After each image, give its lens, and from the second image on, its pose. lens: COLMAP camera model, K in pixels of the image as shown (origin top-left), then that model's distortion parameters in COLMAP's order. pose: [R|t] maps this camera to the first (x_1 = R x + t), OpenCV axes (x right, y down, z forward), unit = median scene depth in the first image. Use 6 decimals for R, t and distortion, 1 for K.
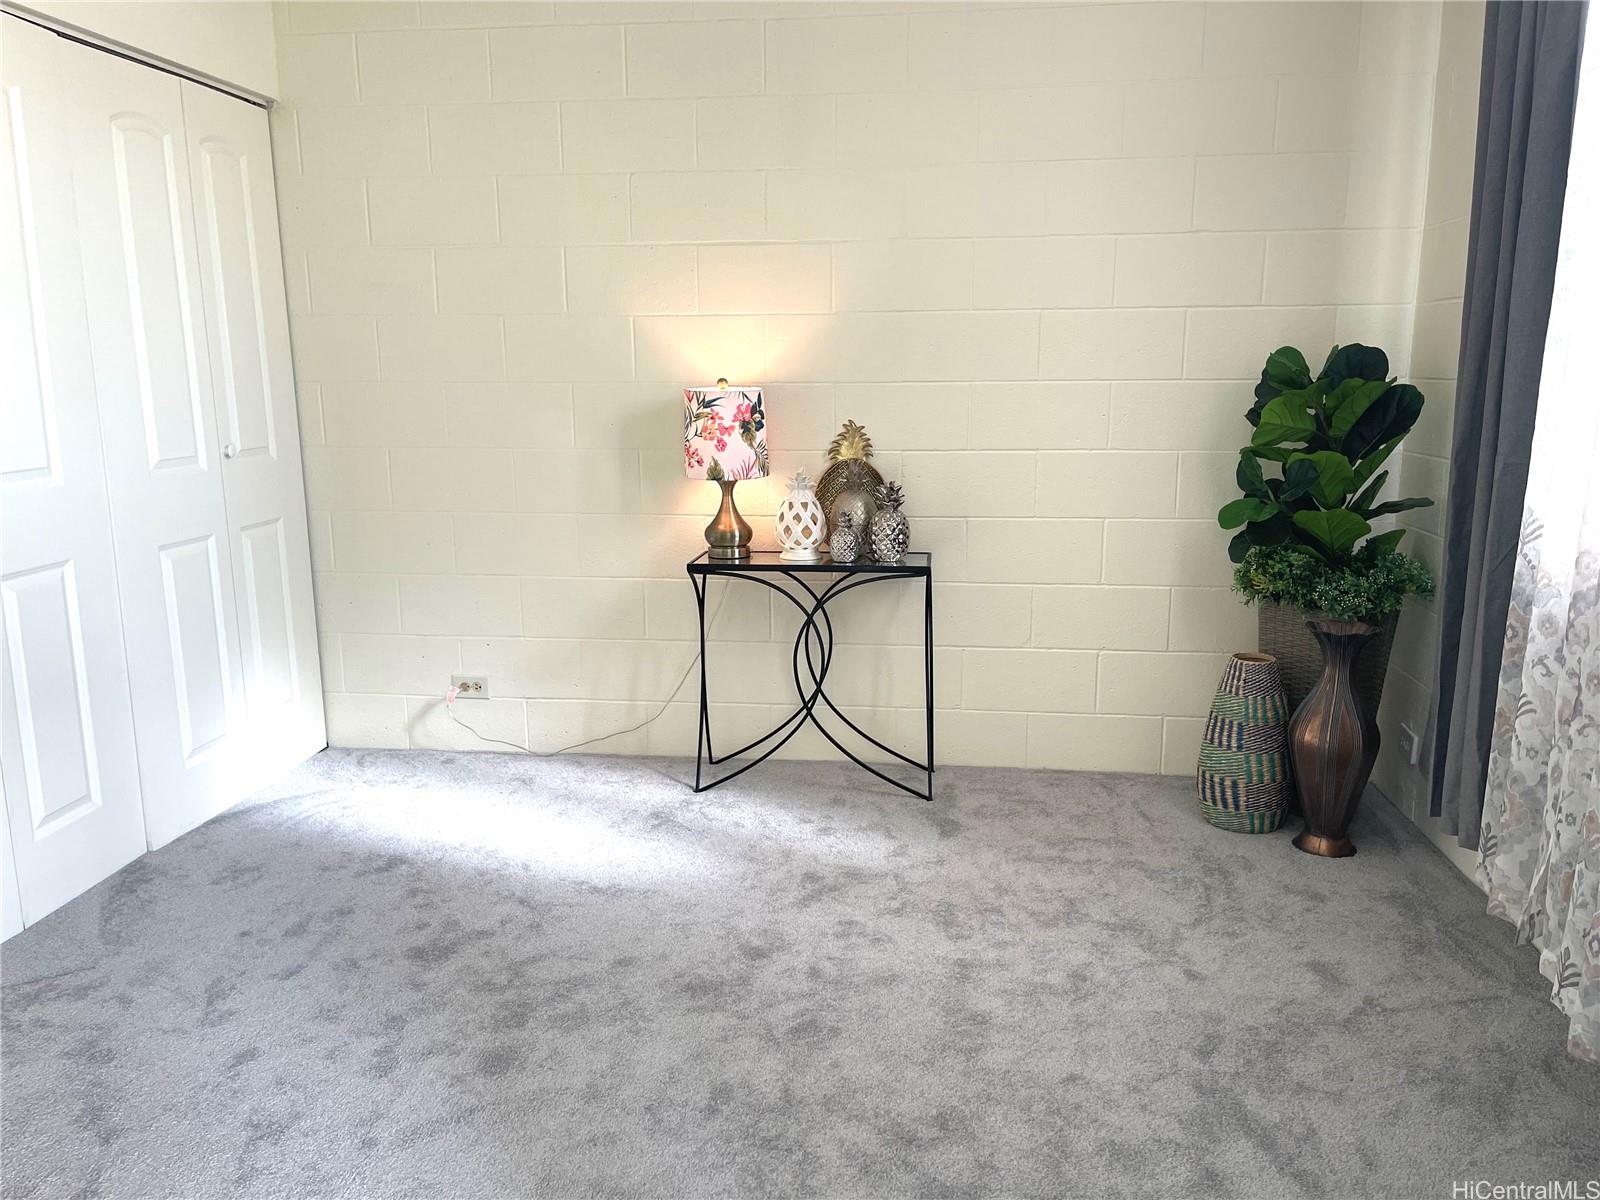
lens RADIAL K [[1212.4, 0, 802.4], [0, 1212.4, 603.1], [0, 0, 1]] dist [0.053635, -0.066796]
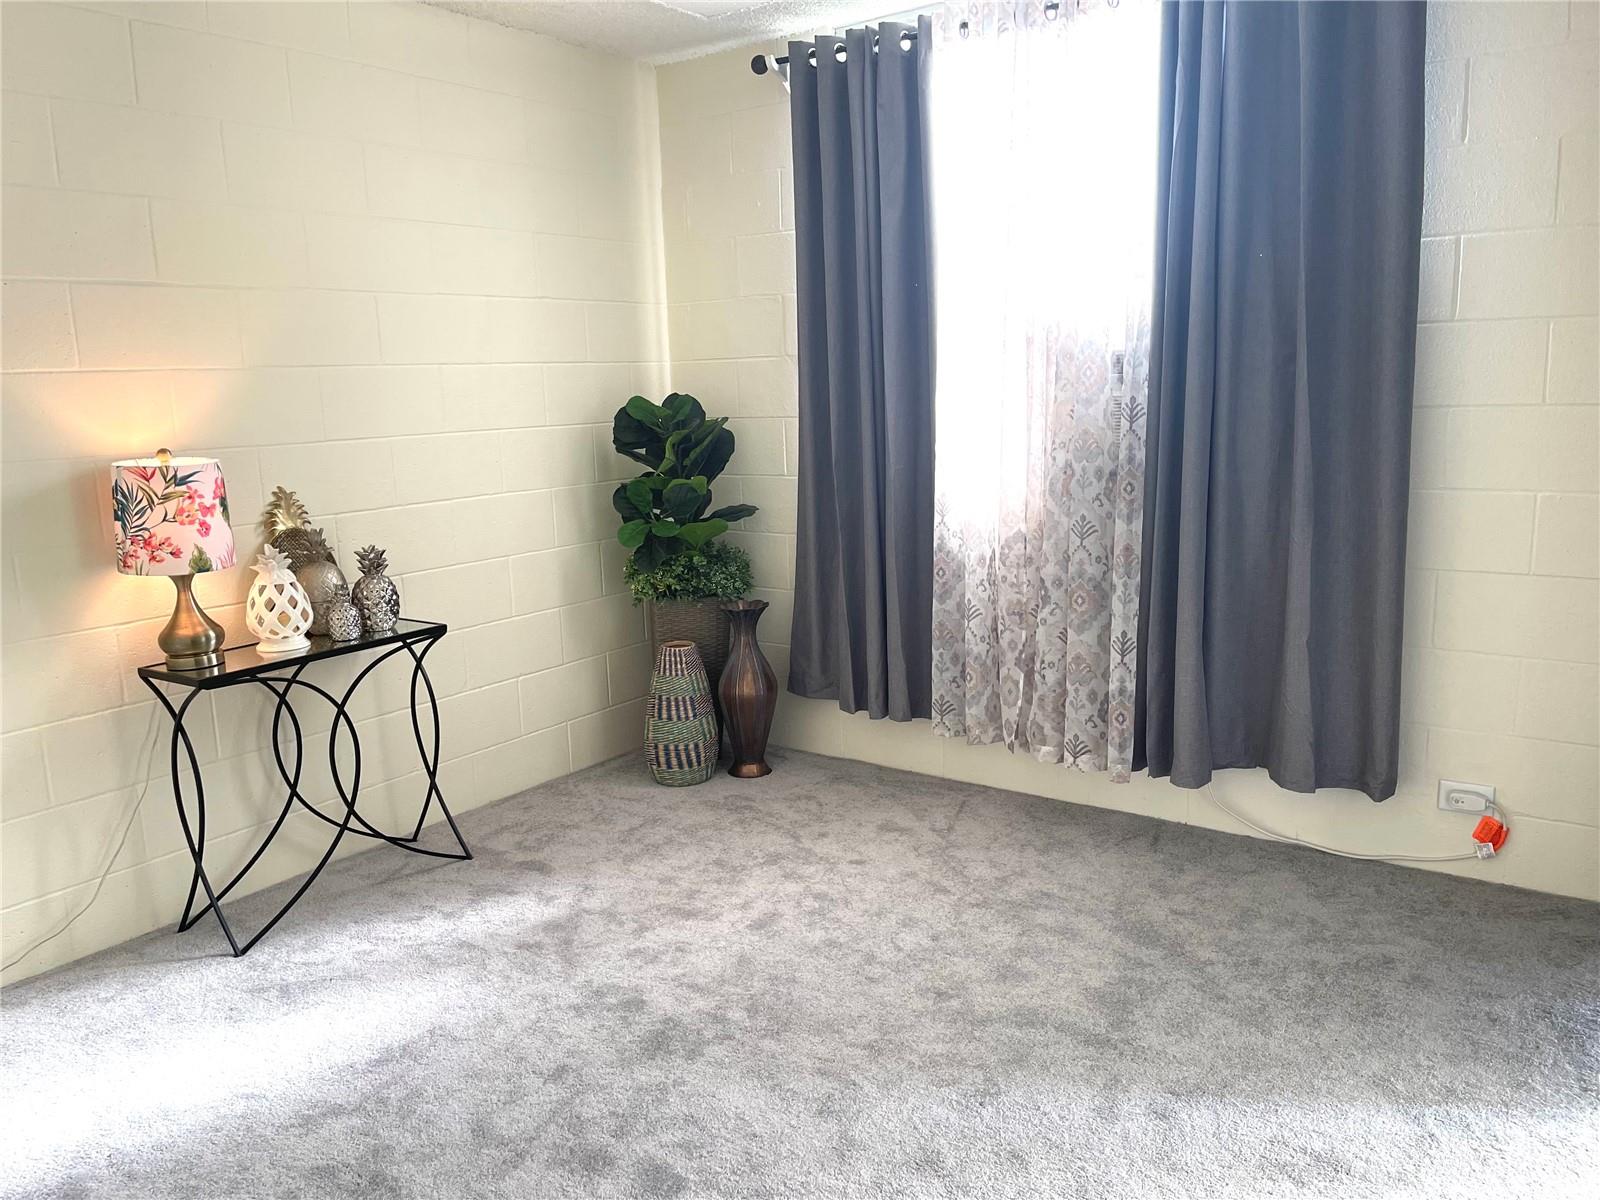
lens RADIAL K [[1212.4, 0, 798.8], [0, 1212.4, 604.0], [0, 0, 1]] dist [0.053635, -0.066796]
pose [[0.493656, -0.173553, 0.852164, -0.624146], [0.200134, 0.976256, 0.082889, -0.074024], [-0.846316, 0.129628, 0.516668, 0.259779]]
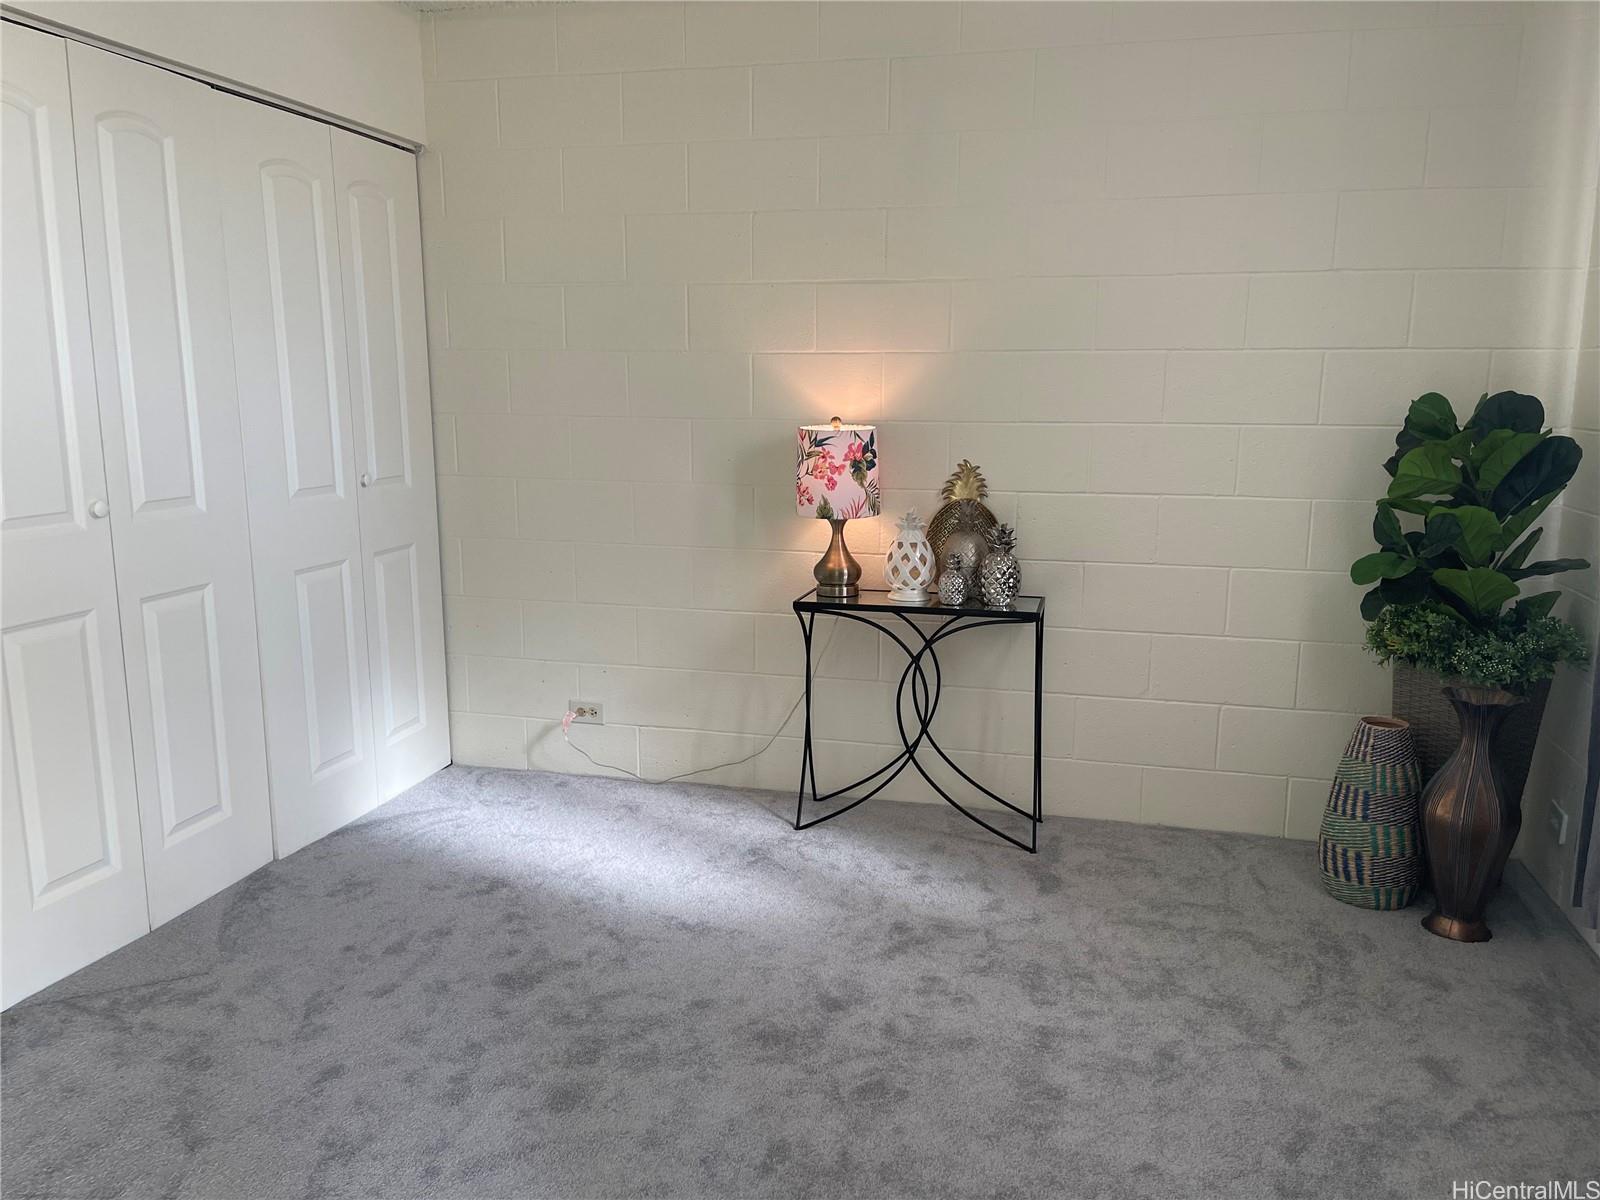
lens RADIAL K [[1212.4, 0, 805.7], [0, 1212.4, 609.4], [0, 0, 1]] dist [0.053635, -0.066796]
pose [[0.991875, 0.033508, -0.122720, 0.040882], [-0.034595, 0.999379, -0.006738, -0.020999], [0.122418, 0.010929, 0.992418, 0.008775]]
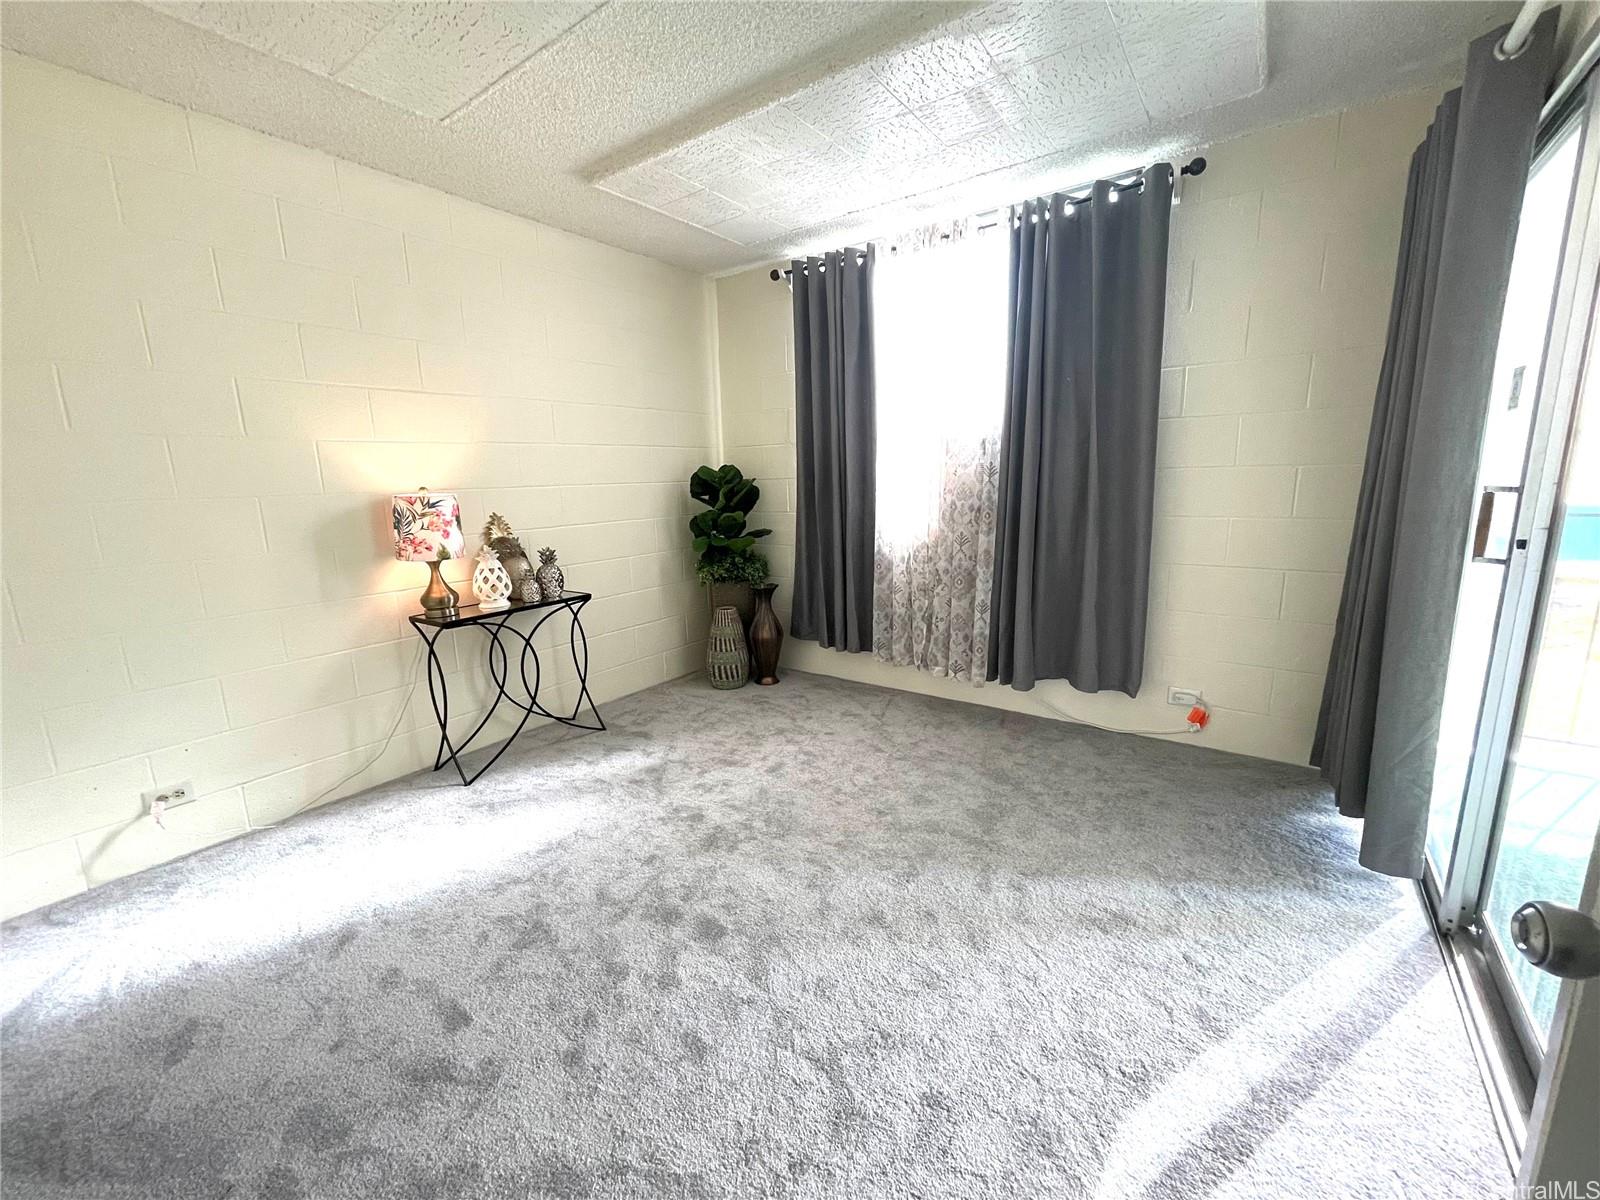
lens RADIAL K [[646.5, 0, 794.6], [0, 646.5, 598.5], [0, 0, 1]] dist [-0.004565, 0.001734]
pose [[0.493935, -0.174789, 0.851749, -0.549713], [0.194798, 0.976932, 0.087513, -0.048692], [-0.847397, 0.122694, 0.516590, 0.312716]]
